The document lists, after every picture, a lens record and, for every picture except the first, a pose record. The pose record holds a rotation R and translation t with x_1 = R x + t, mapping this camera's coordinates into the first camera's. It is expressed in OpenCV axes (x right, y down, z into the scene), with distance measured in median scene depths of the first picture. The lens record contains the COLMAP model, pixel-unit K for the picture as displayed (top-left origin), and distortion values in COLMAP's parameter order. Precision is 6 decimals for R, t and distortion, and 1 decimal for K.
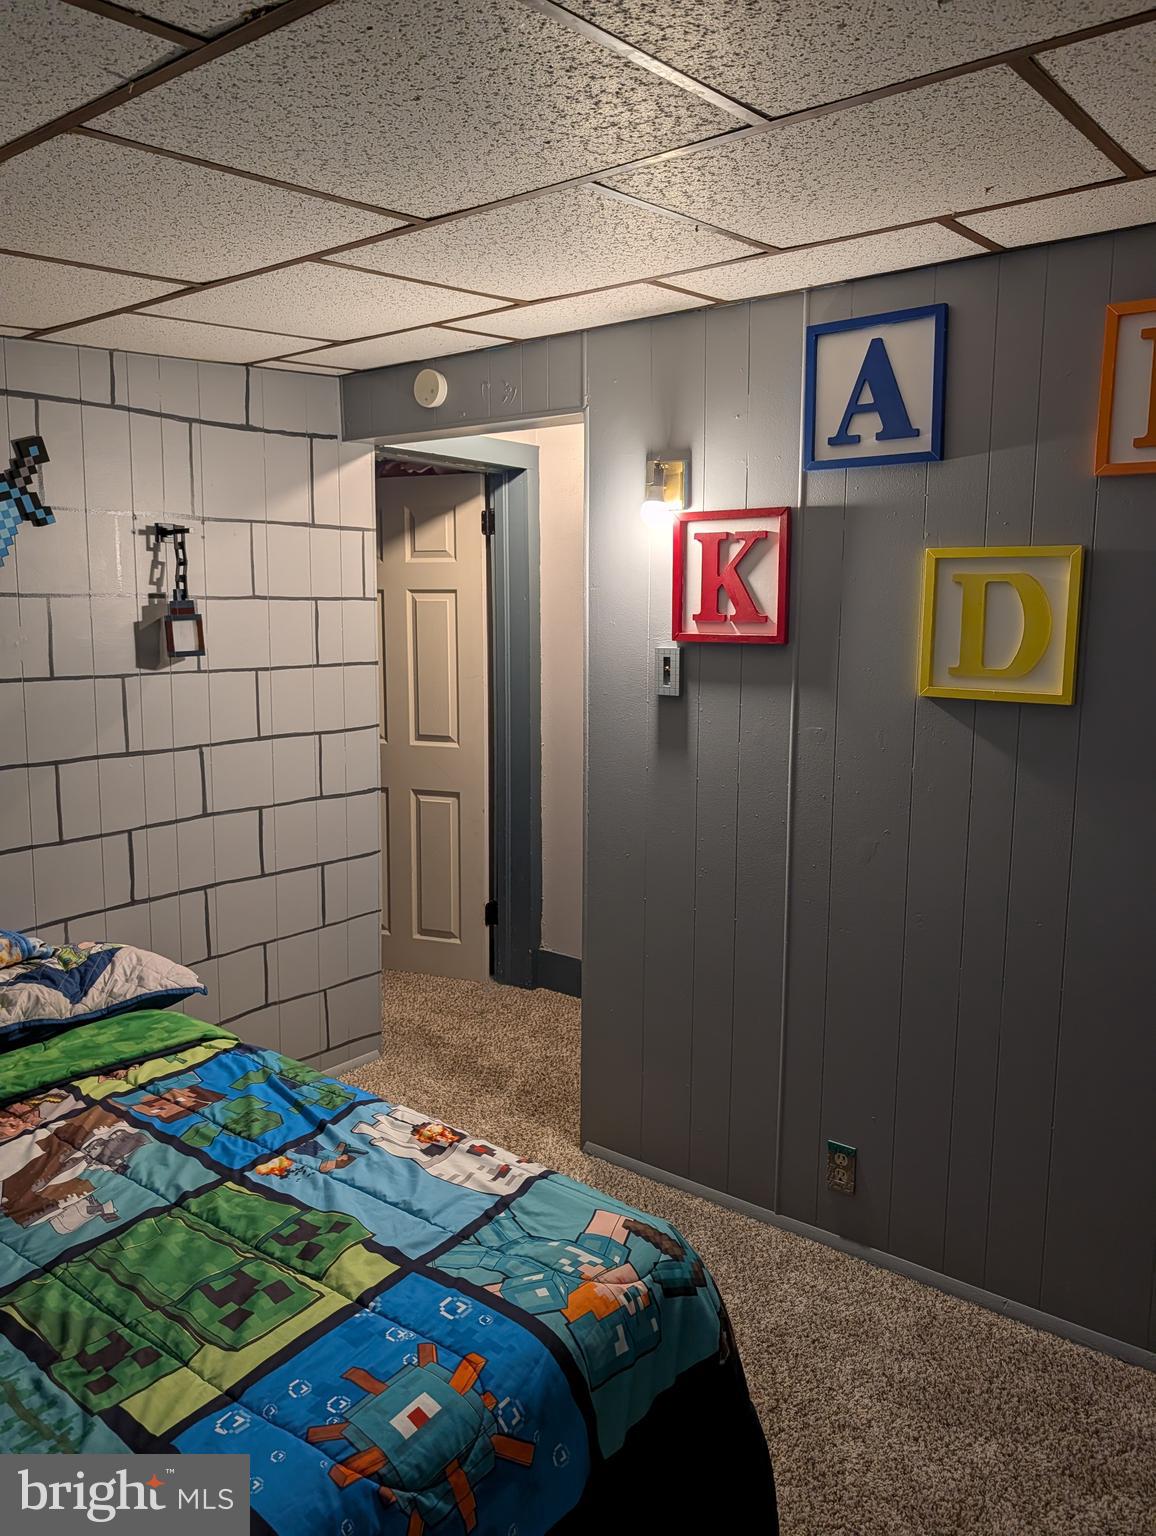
lens RADIAL K [[1115.2, 0, 574.6], [0, 1115.2, 772.4], [0, 0, 1]] dist [0.025019, -0.003208]
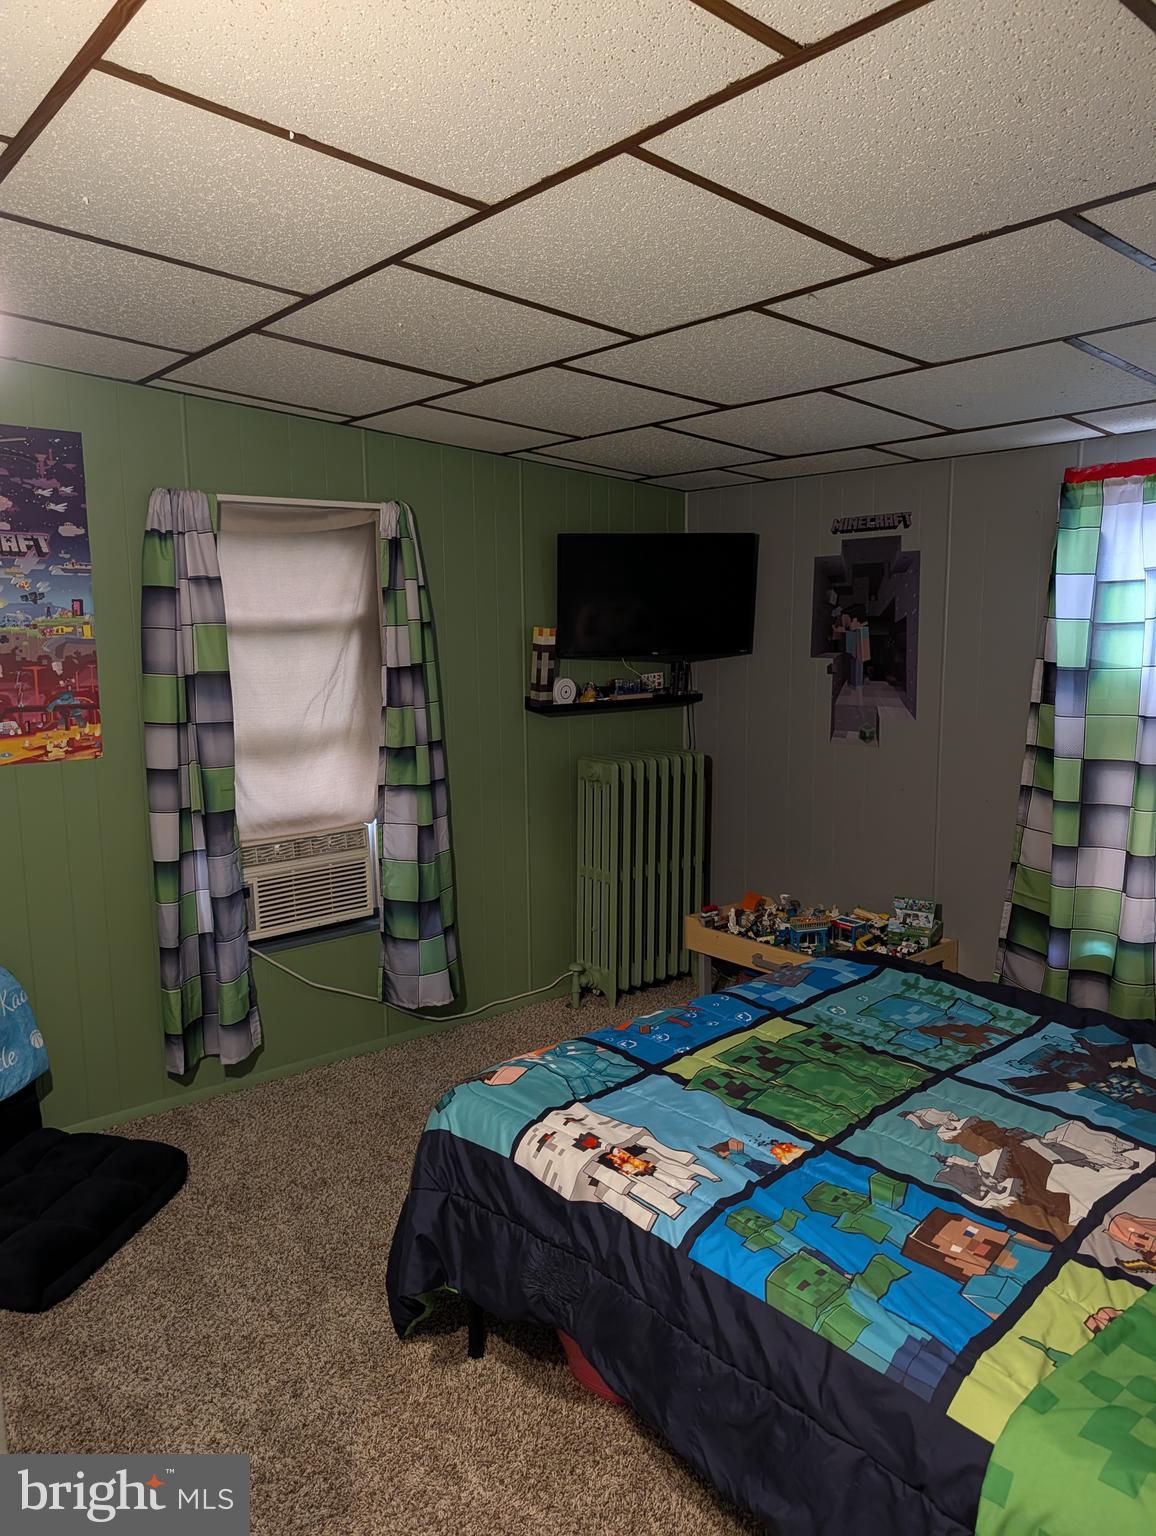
lens RADIAL K [[1115.2, 0, 574.6], [0, 1115.2, 772.4], [0, 0, 1]] dist [0.025019, -0.003208]
pose [[-0.978425, -0.033435, 0.203879, -0.284192], [0.025566, 0.959640, 0.280066, -0.280832], [-0.205014, 0.279236, -0.938081, 1.977997]]
